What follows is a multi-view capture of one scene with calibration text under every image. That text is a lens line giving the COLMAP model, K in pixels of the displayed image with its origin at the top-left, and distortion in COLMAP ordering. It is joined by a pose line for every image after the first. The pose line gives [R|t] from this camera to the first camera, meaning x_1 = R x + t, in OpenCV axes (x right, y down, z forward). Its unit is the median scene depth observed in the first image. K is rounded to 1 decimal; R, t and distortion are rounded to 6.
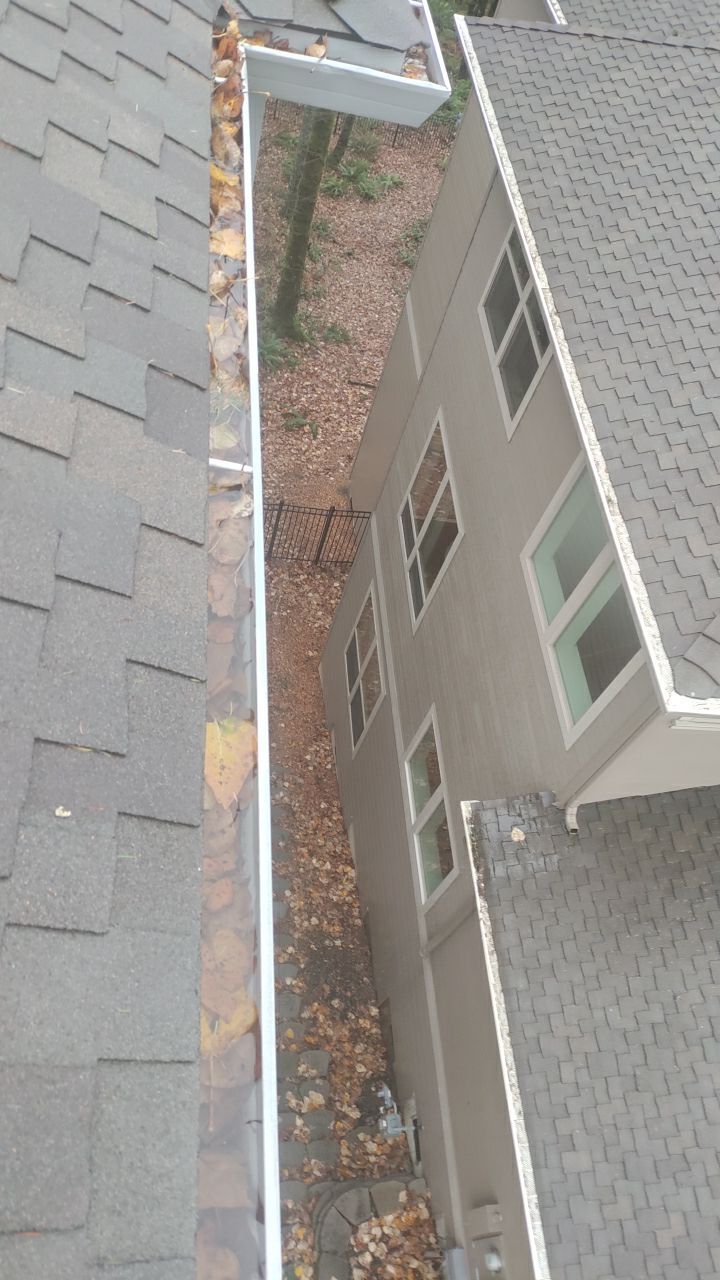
lens RADIAL K [[946.3, 0, 361.3], [0, 946.3, 647.7], [0, 0, 1]] dist [0.064417, -0.081589]
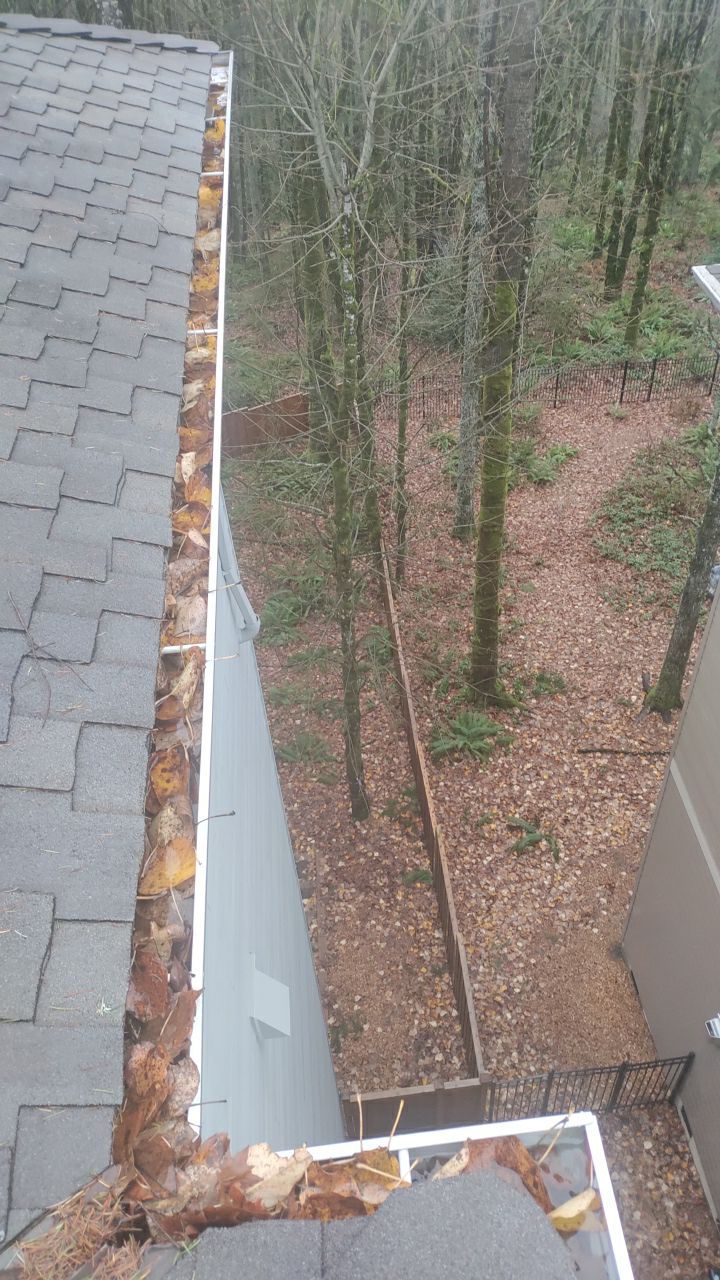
lens RADIAL K [[946.3, 0, 361.3], [0, 946.3, 647.7], [0, 0, 1]] dist [0.064417, -0.081589]
pose [[0.961352, -0.193650, -0.195711, -0.015846], [0.159451, 0.971094, -0.177630, -0.254553], [0.224452, 0.139559, 0.964440, 0.178634]]
